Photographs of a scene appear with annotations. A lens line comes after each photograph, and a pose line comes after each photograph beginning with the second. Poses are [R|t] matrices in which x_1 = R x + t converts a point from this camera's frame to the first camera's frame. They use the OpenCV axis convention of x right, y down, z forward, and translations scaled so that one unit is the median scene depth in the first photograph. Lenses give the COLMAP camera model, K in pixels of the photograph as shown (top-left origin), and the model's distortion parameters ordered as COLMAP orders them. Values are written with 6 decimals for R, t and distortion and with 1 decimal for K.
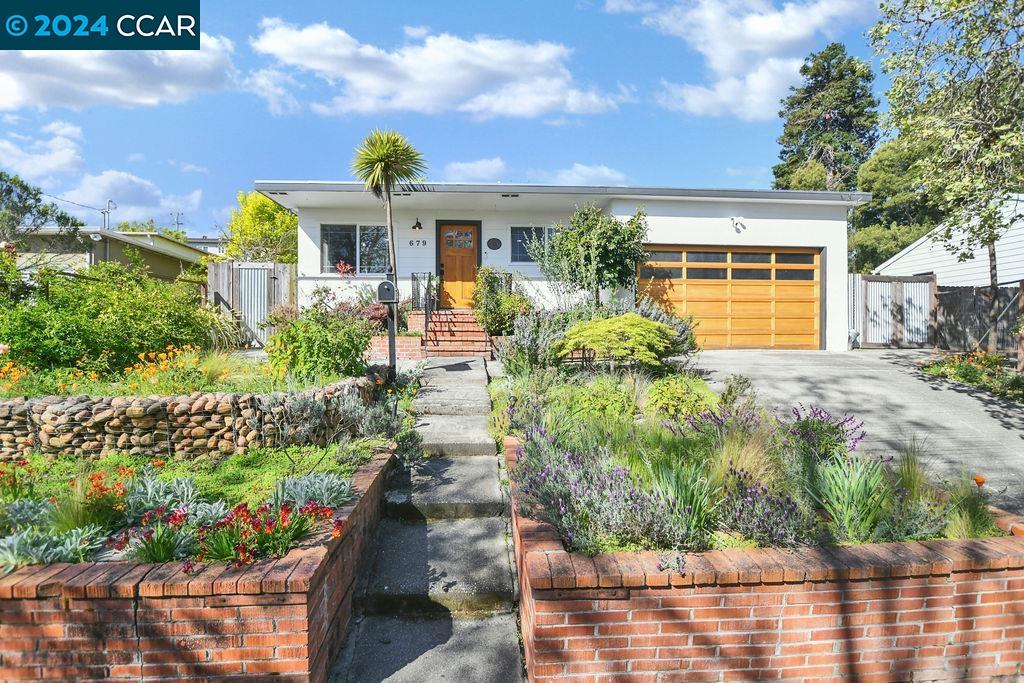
lens RADIAL K [[478.3, 0, 510.1], [0, 478.3, 346.7], [0, 0, 1]] dist [-0.024022, 0.000922]
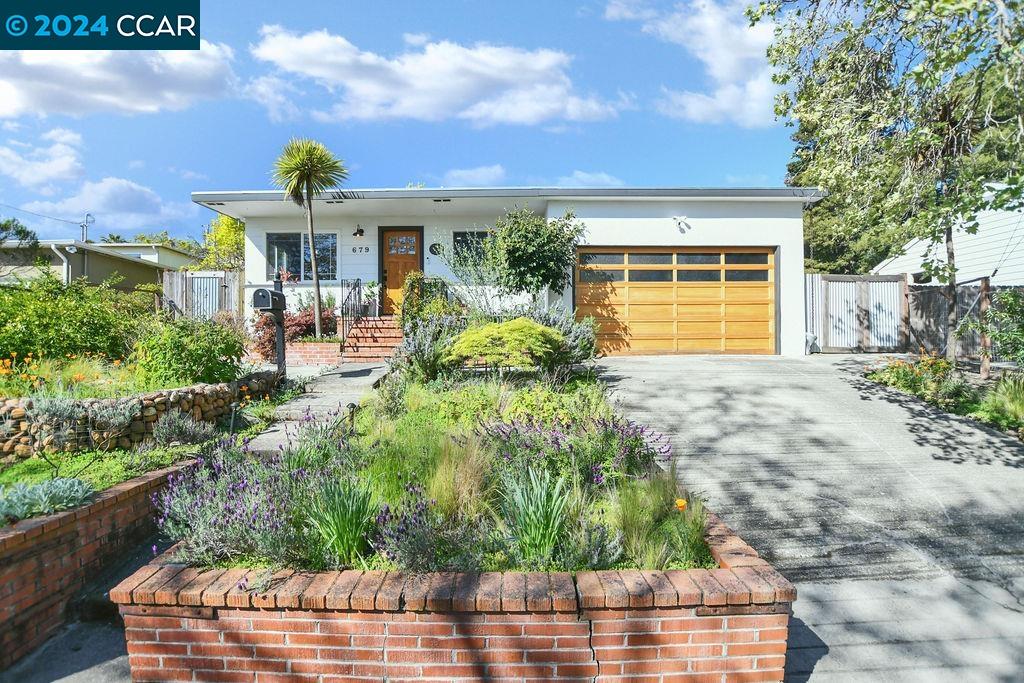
lens RADIAL K [[478.3, 0, 510.1], [0, 478.3, 346.7], [0, 0, 1]] dist [-0.024022, 0.000922]
pose [[0.997709, -0.003654, -0.067559, 0.192840], [0.002947, 0.999940, -0.010552, -0.000791], [0.067593, 0.010328, 0.997660, 0.019590]]
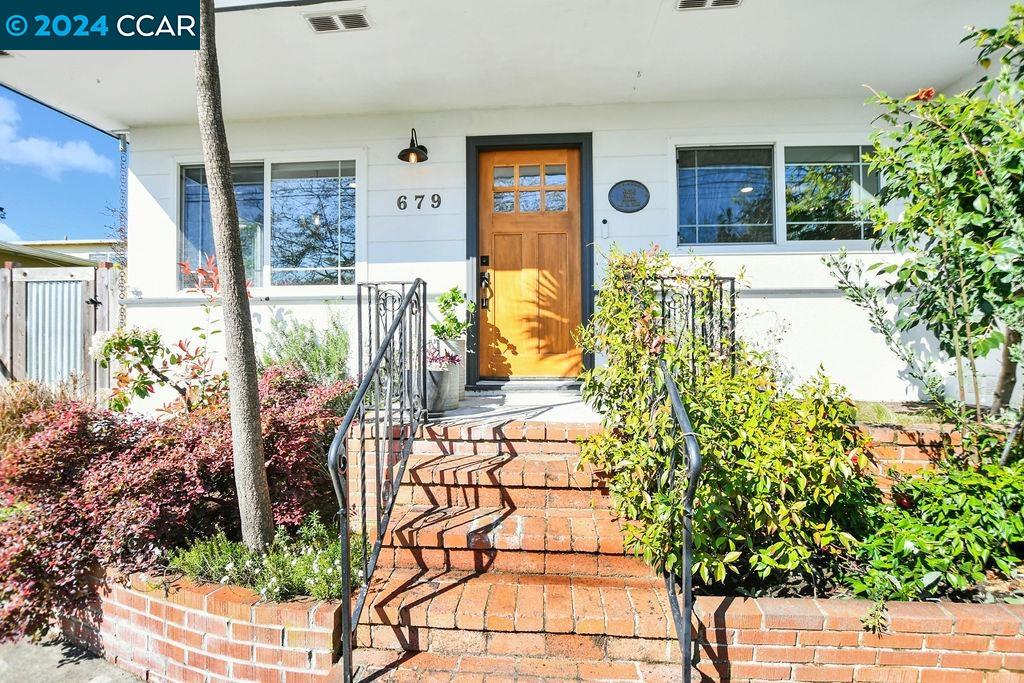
lens RADIAL K [[478.3, 0, 510.1], [0, 478.3, 346.7], [0, 0, 1]] dist [-0.024022, 0.000922]
pose [[0.988897, -0.003194, -0.148569, -0.070162], [0.000584, 0.999845, -0.017605, -0.100396], [0.148602, 0.017322, 0.988745, 0.661527]]
